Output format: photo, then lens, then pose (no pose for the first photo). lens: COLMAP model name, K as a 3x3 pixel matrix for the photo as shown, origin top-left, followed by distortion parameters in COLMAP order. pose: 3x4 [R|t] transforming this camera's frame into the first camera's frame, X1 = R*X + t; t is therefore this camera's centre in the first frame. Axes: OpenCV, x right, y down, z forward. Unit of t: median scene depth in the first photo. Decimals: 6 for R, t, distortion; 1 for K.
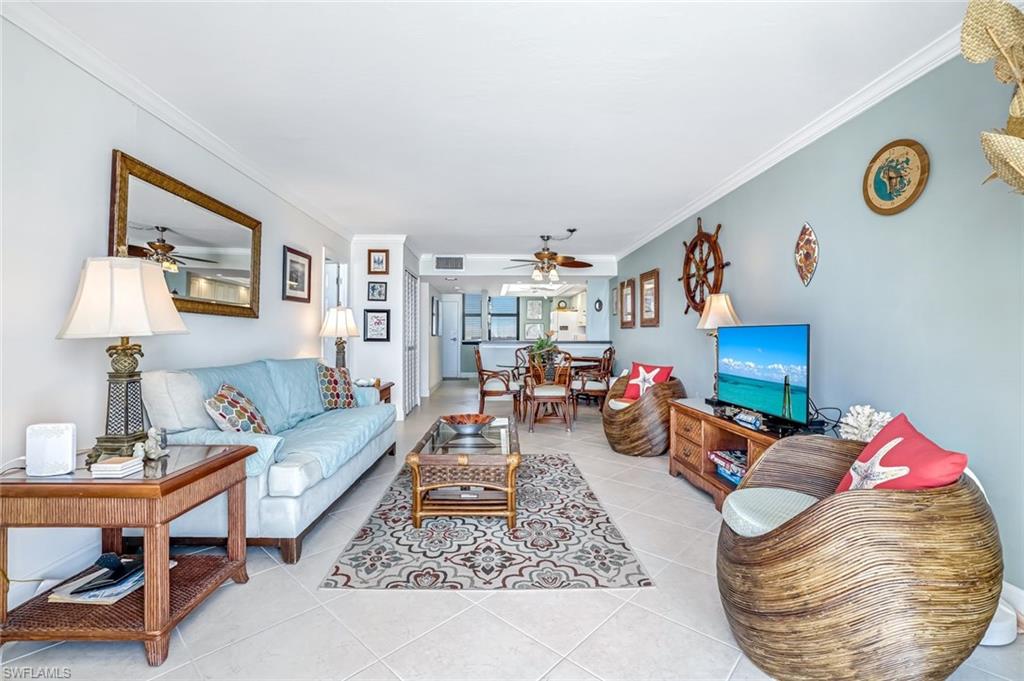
lens RADIAL K [[451.1, 0, 511.6], [0, 451.1, 335.5], [0, 0, 1]] dist [-0.045668, 0.017699]
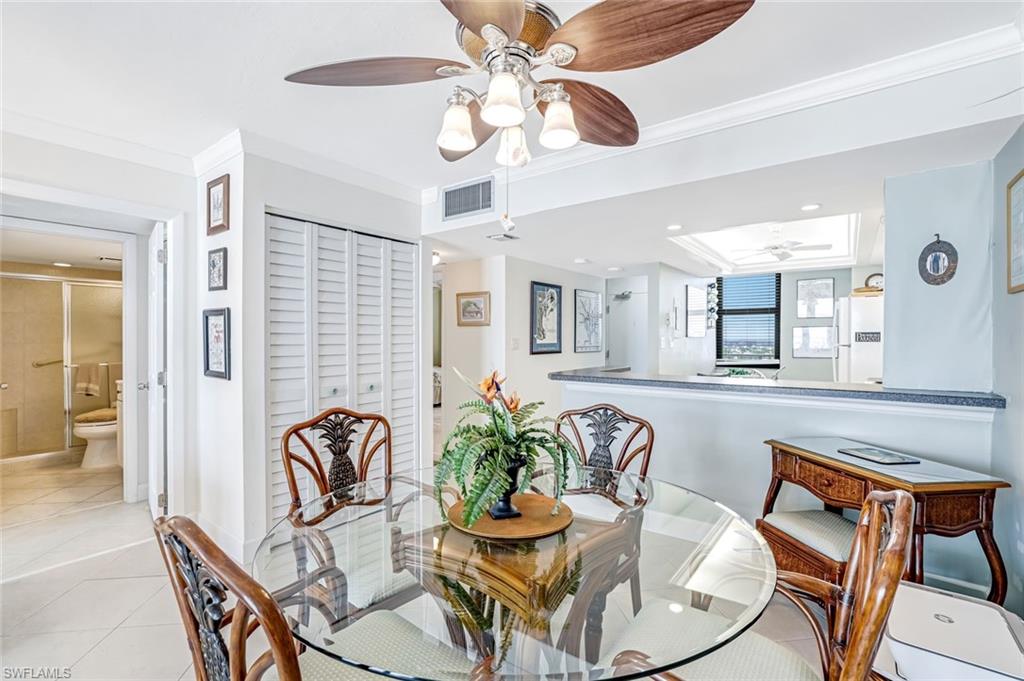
lens RADIAL K [[451.1, 0, 511.6], [0, 451.1, 335.5], [0, 0, 1]] dist [-0.045668, 0.017699]
pose [[0.767549, -0.003519, -0.640980, 0.165696], [0.003570, 0.999993, -0.001215, -0.021713], [0.640980, -0.001356, 0.767556, 0.624311]]
